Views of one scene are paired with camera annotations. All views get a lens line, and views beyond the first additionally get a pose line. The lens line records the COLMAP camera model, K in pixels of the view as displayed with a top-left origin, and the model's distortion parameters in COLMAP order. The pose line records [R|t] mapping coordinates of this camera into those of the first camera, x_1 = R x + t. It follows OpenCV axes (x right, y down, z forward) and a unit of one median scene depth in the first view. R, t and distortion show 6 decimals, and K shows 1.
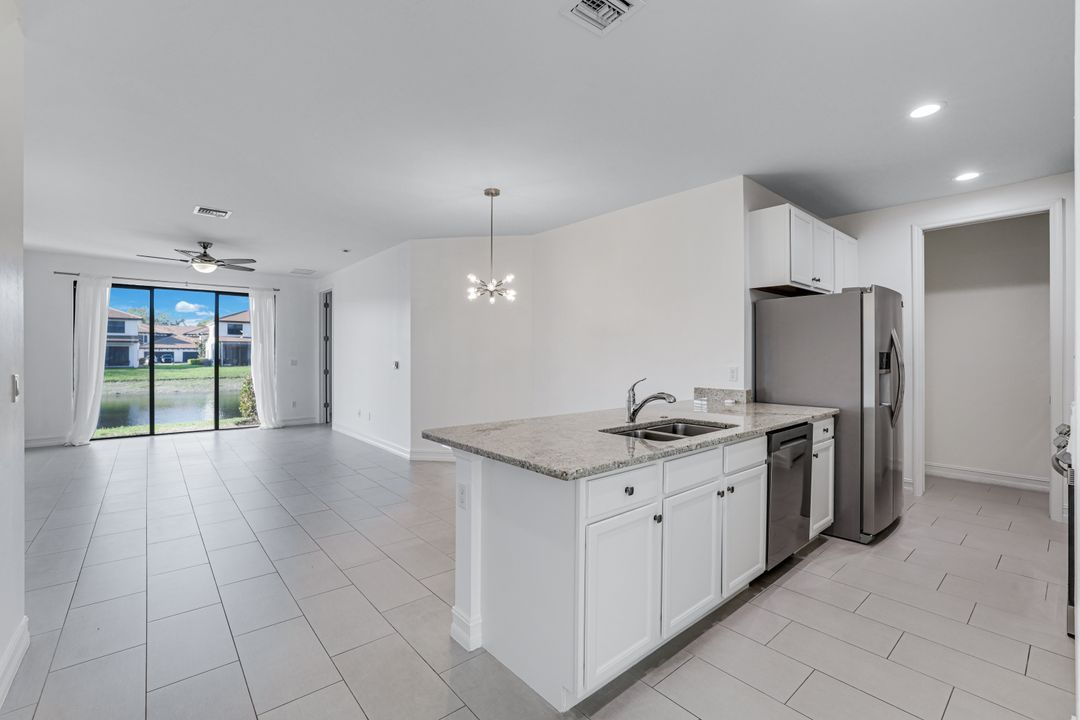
lens RADIAL K [[471.9, 0, 535.0], [0, 471.9, 355.2], [0, 0, 1]] dist [-0.021913, 0.000343]
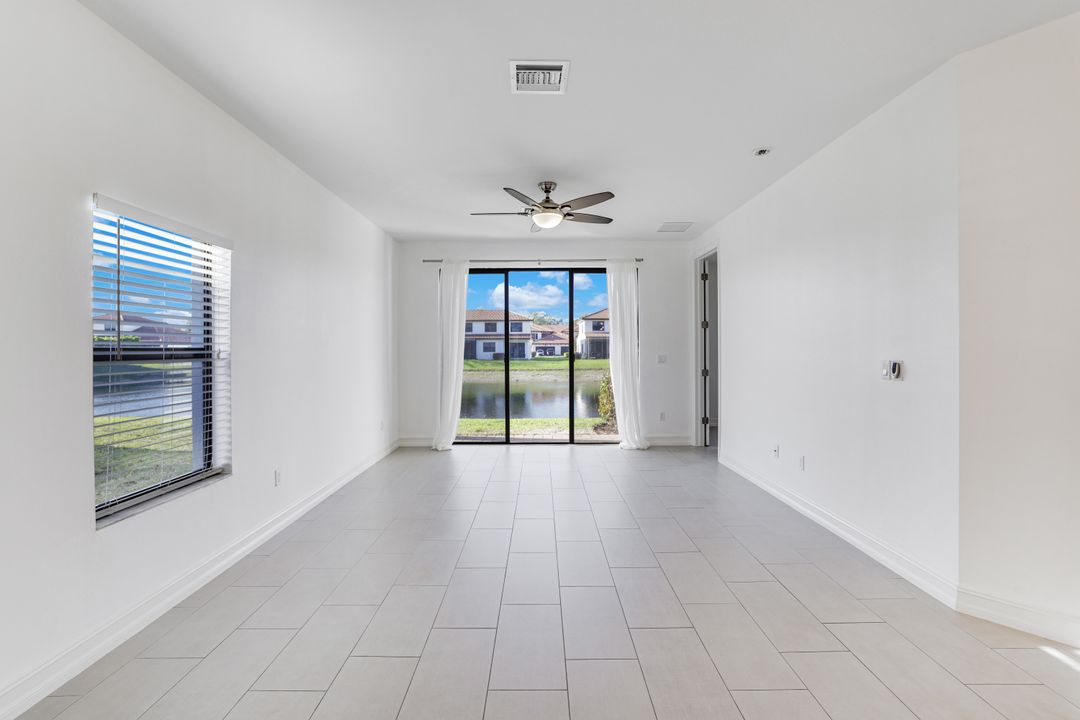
lens RADIAL K [[474.5, 0, 539.3], [0, 474.5, 350.9], [0, 0, 1]] dist [-0.012599, 0.000129]
pose [[0.767661, -0.002594, -0.640851, -0.201325], [0.006074, 0.999976, 0.003229, -0.000329], [0.640827, -0.006372, 0.767659, 0.336805]]
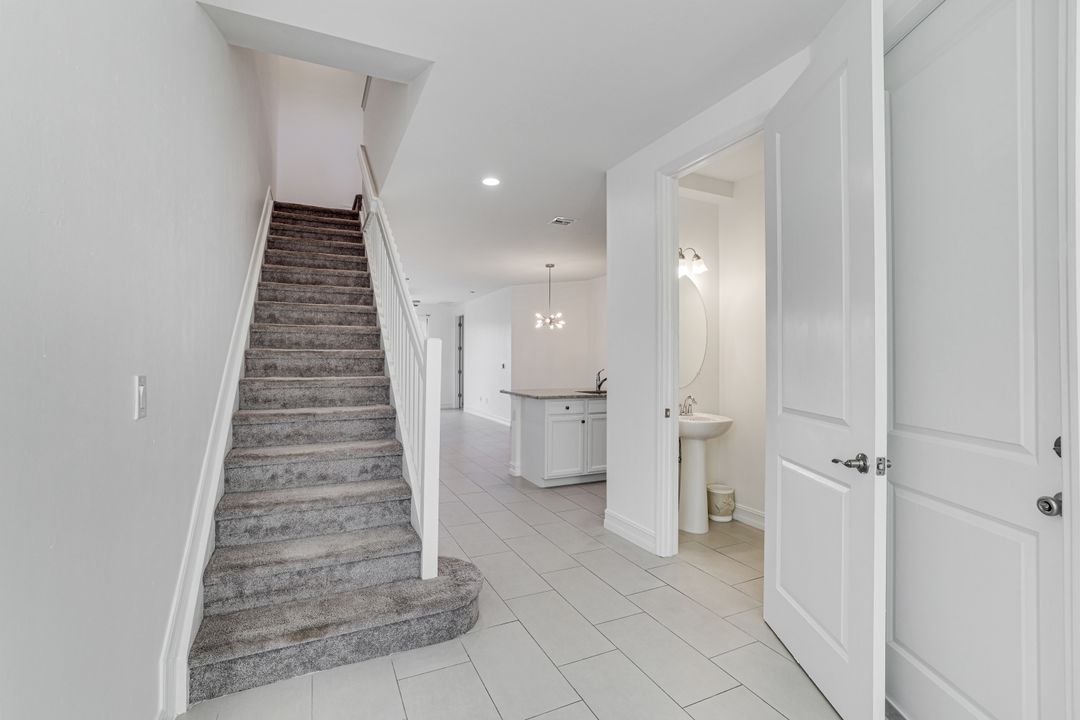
lens RADIAL K [[474.5, 0, 539.3], [0, 474.5, 350.9], [0, 0, 1]] dist [-0.012599, 0.000129]
pose [[0.969278, -0.004342, -0.245931, 0.151471], [-0.001600, 0.999712, -0.023955, 0.006309], [0.245964, 0.023612, 0.968991, -0.355864]]
